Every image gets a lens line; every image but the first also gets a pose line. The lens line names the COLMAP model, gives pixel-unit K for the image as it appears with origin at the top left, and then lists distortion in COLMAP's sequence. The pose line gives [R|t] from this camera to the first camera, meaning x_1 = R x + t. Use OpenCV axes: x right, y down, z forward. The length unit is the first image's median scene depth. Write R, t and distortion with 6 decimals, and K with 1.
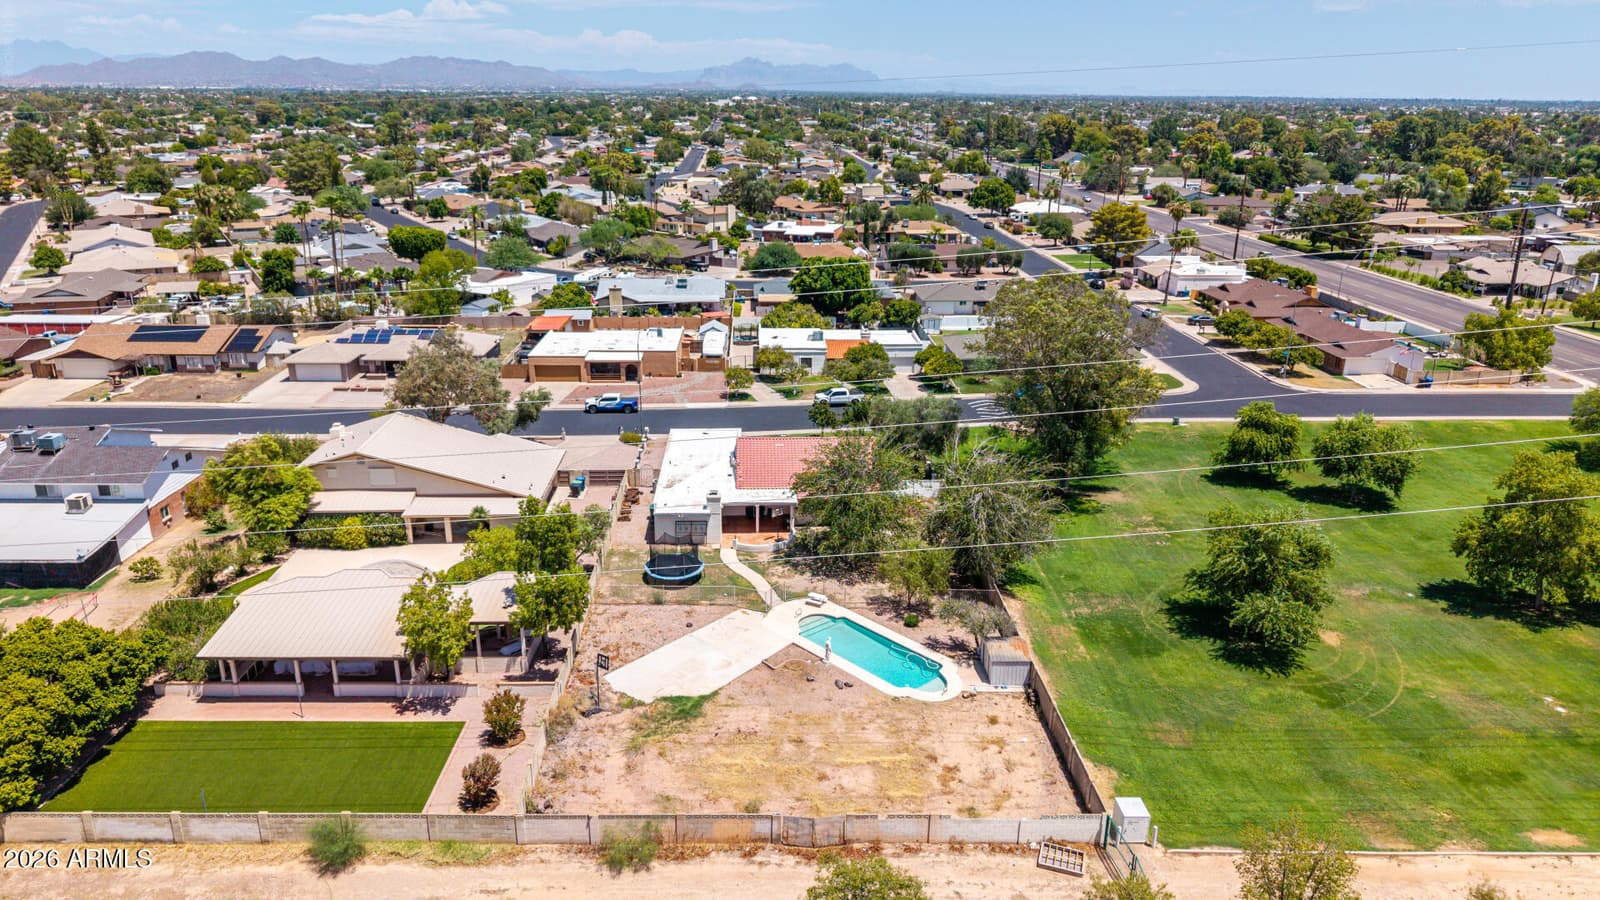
lens RADIAL K [[1078.3, 0, 798.3], [0, 1078.3, 451.8], [0, 0, 1]] dist [0.025414, -0.012043]
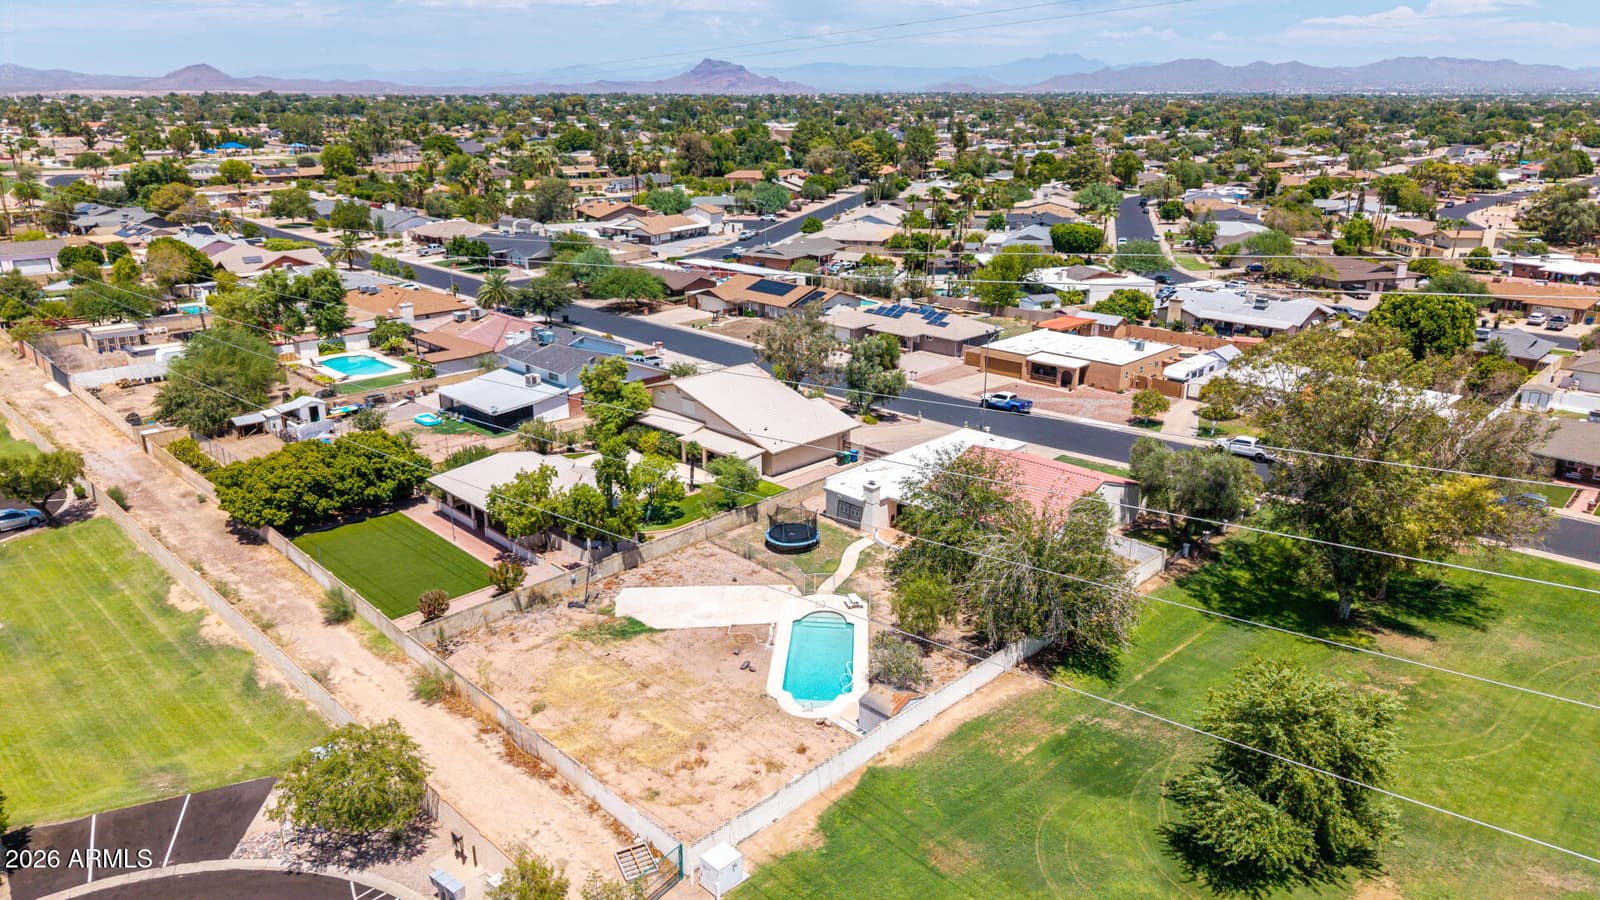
lens RADIAL K [[1078.3, 0, 797.0], [0, 1078.3, 447.2], [0, 0, 1]] dist [0.025414, -0.012043]
pose [[0.685833, 0.219175, -0.693971, 0.569766], [-0.225311, 0.970668, 0.083895, -0.063323], [0.692003, 0.098821, 0.715098, 0.219679]]
